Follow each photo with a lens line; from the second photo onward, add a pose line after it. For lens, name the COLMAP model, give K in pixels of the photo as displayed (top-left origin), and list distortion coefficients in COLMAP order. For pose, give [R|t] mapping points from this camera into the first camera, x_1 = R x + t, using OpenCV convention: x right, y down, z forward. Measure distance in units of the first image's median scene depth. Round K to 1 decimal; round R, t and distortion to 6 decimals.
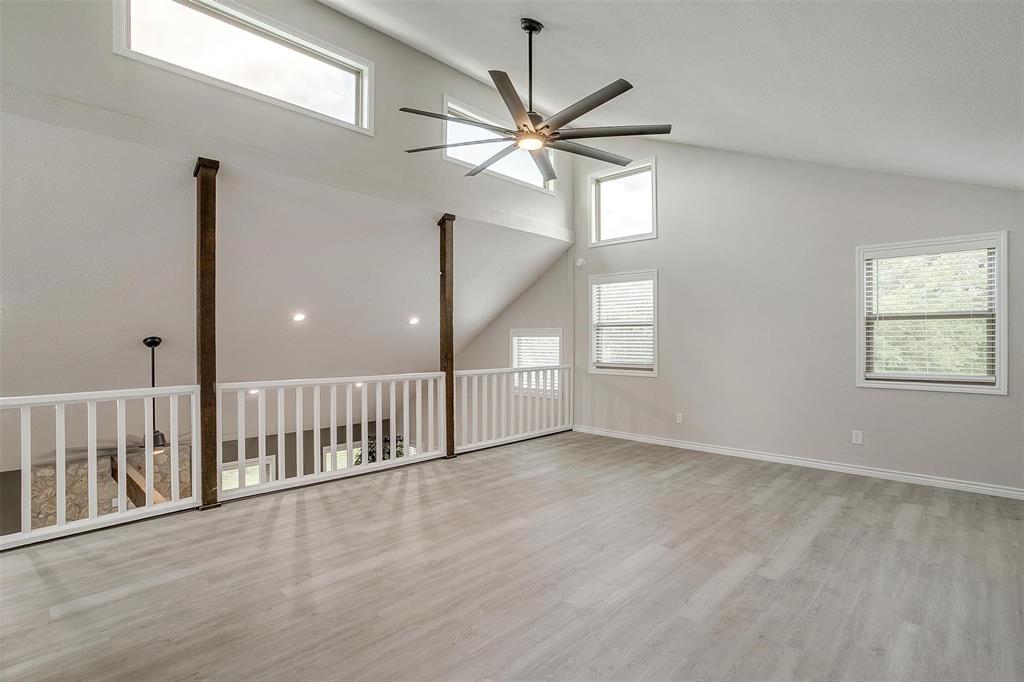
lens RADIAL K [[503.9, 0, 518.0], [0, 503.9, 329.6], [0, 0, 1]] dist [-0.044749, 0.025553]
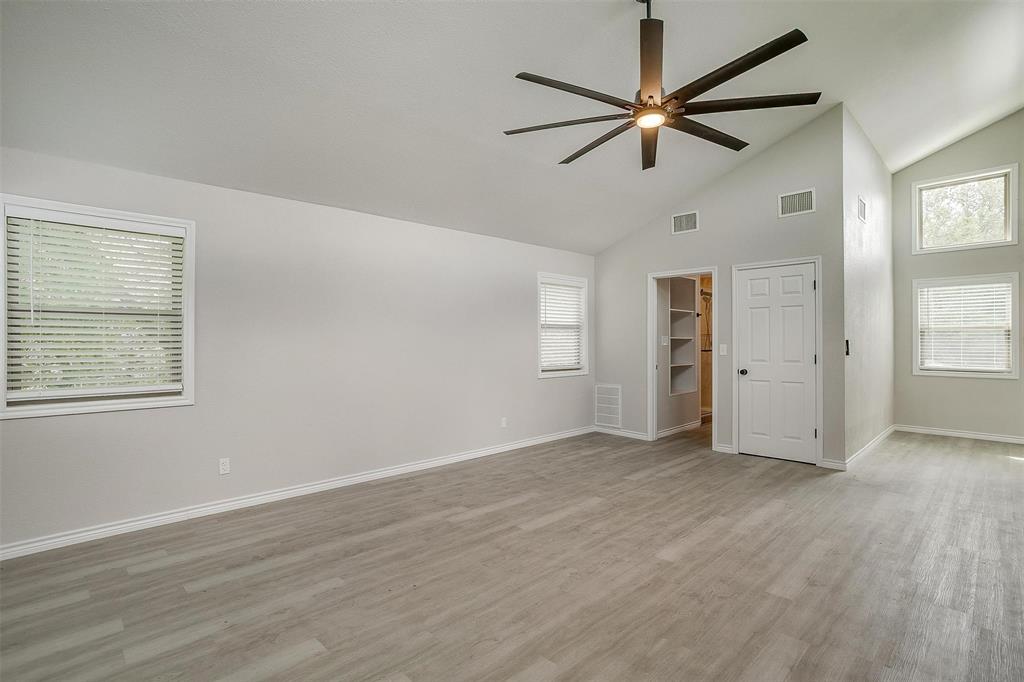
lens RADIAL K [[503.9, 0, 518.0], [0, 503.9, 329.6], [0, 0, 1]] dist [-0.044749, 0.025553]
pose [[-0.999490, 0.003263, 0.031758, 0.242489], [0.001855, 0.999018, -0.044263, 0.041008], [-0.031871, -0.044182, -0.998515, 1.972921]]
